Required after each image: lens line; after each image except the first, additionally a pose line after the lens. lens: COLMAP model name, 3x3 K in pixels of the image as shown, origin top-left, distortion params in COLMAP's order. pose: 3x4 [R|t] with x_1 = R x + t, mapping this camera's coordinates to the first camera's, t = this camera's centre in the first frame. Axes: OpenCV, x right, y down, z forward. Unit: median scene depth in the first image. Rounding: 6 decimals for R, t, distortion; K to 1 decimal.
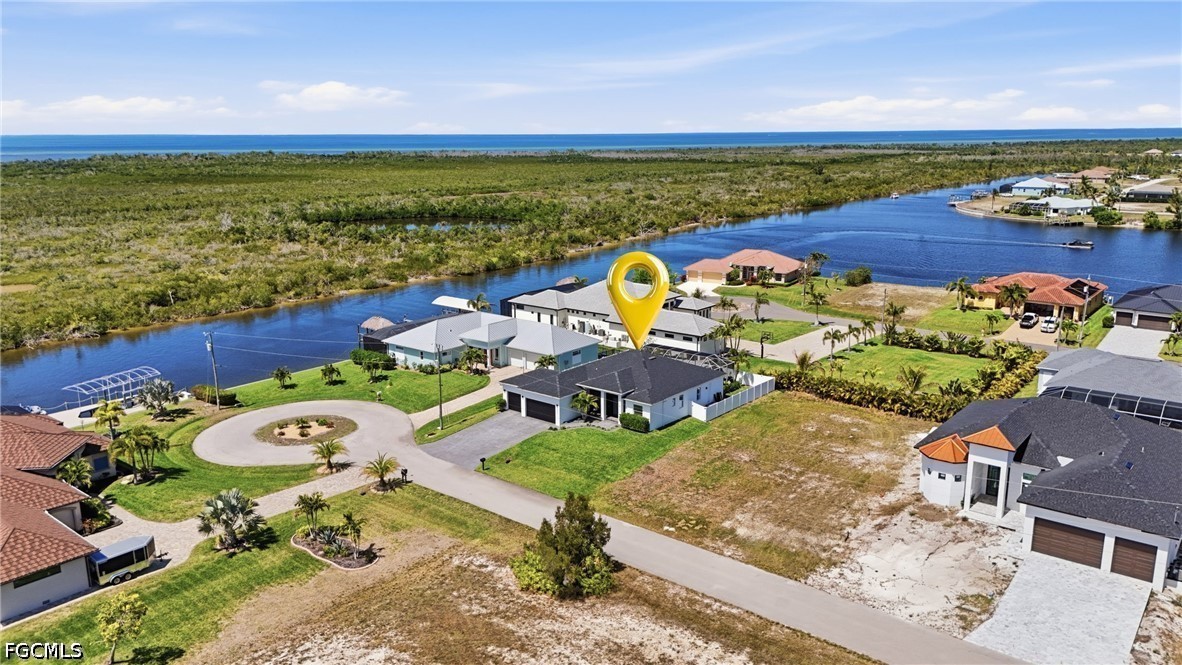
lens RADIAL K [[856.0, 0, 587.2], [0, 856.0, 333.1], [0, 0, 1]] dist [0.055680, -0.000595]
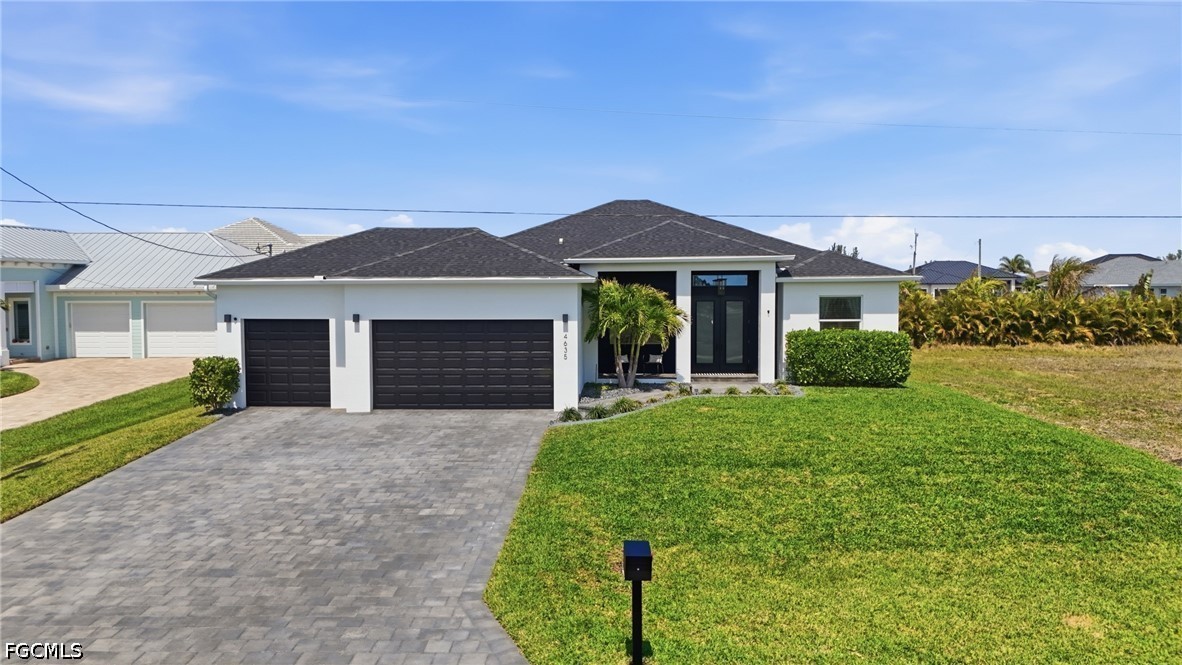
lens RADIAL K [[856.0, 0, 592.6], [0, 856.0, 330.7], [0, 0, 1]] dist [0.055680, -0.000595]
pose [[0.802037, -0.036131, 0.596181, -0.161961], [0.135188, 0.983246, -0.122278, 0.116503], [-0.581774, 0.178668, 0.793484, 0.823535]]
